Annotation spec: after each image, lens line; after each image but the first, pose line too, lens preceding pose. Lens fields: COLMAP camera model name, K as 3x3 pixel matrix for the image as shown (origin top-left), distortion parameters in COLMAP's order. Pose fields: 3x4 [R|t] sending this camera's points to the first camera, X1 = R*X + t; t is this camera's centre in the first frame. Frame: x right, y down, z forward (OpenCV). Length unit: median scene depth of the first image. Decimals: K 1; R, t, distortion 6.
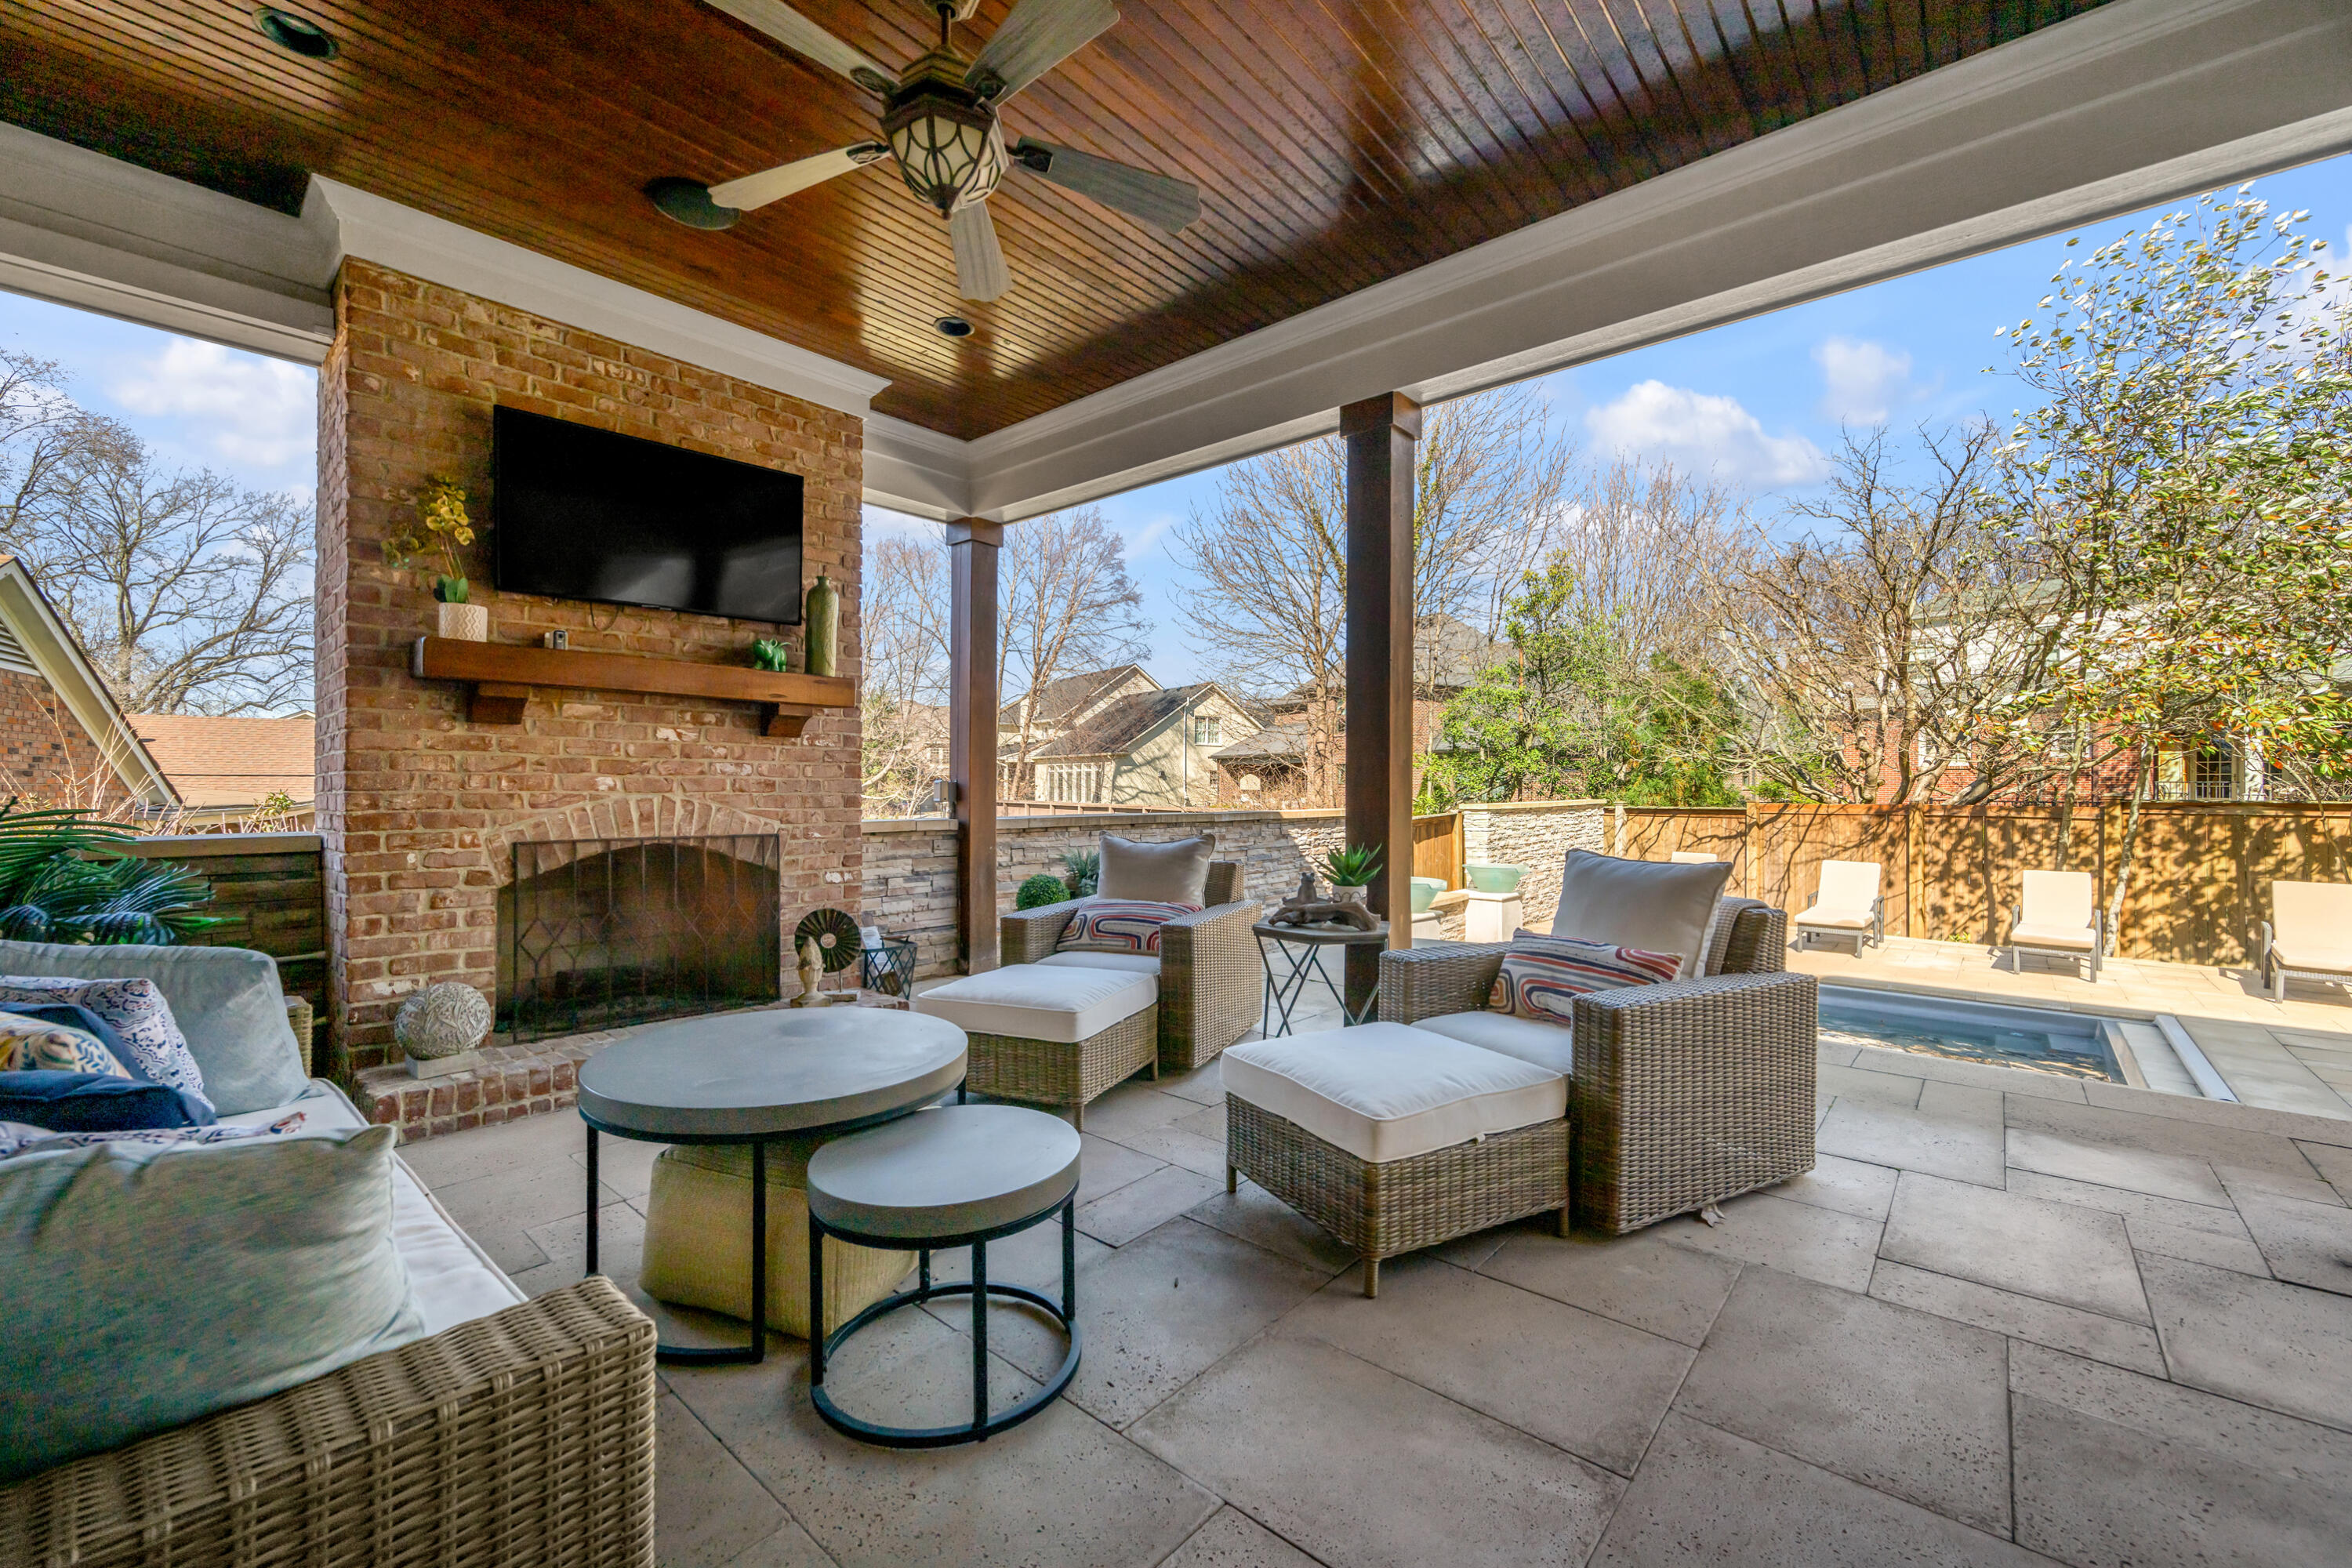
lens RADIAL K [[946.1, 0, 1168.1], [0, 946.1, 781.9], [0, 0, 1]] dist [0.000920, -0.000114]
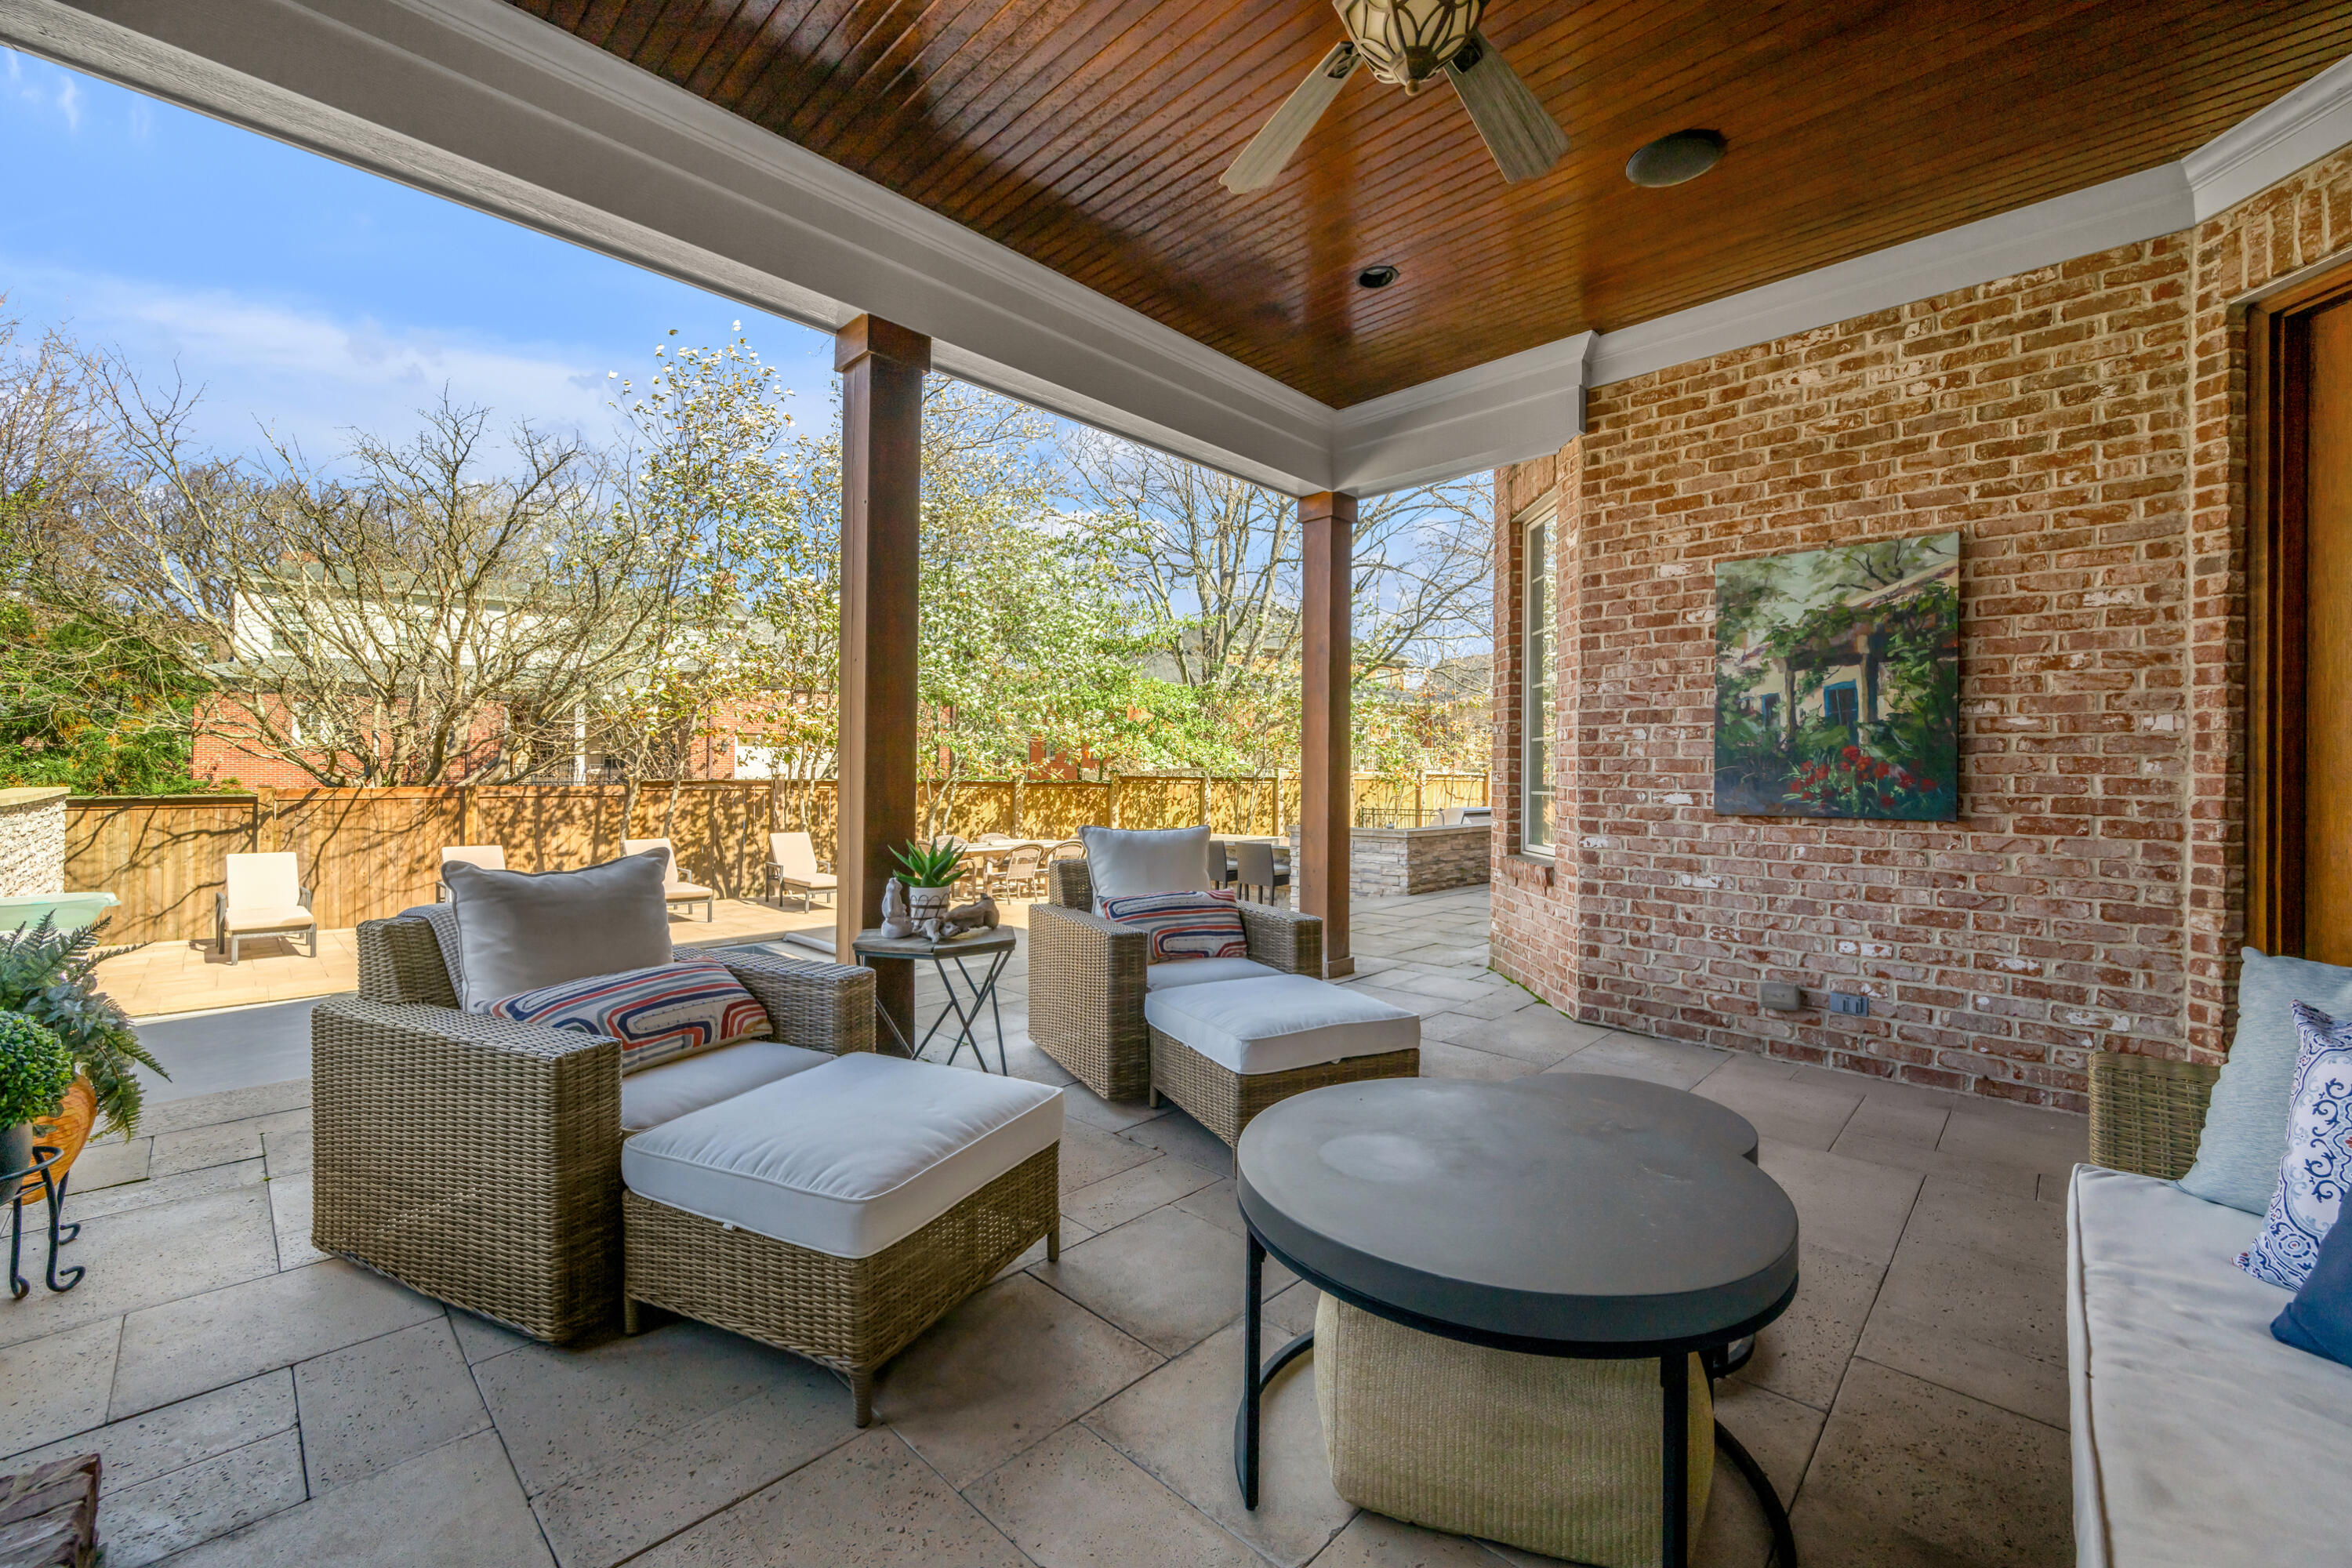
lens RADIAL K [[946.1, 0, 1168.1], [0, 946.1, 774.6], [0, 0, 1]] dist [0.000920, -0.000114]
pose [[0.041640, -0.005828, 0.999116, -0.173893], [-0.006606, 0.999960, 0.006108, 0.000417], [-0.999111, -0.006855, 0.041600, 0.189821]]
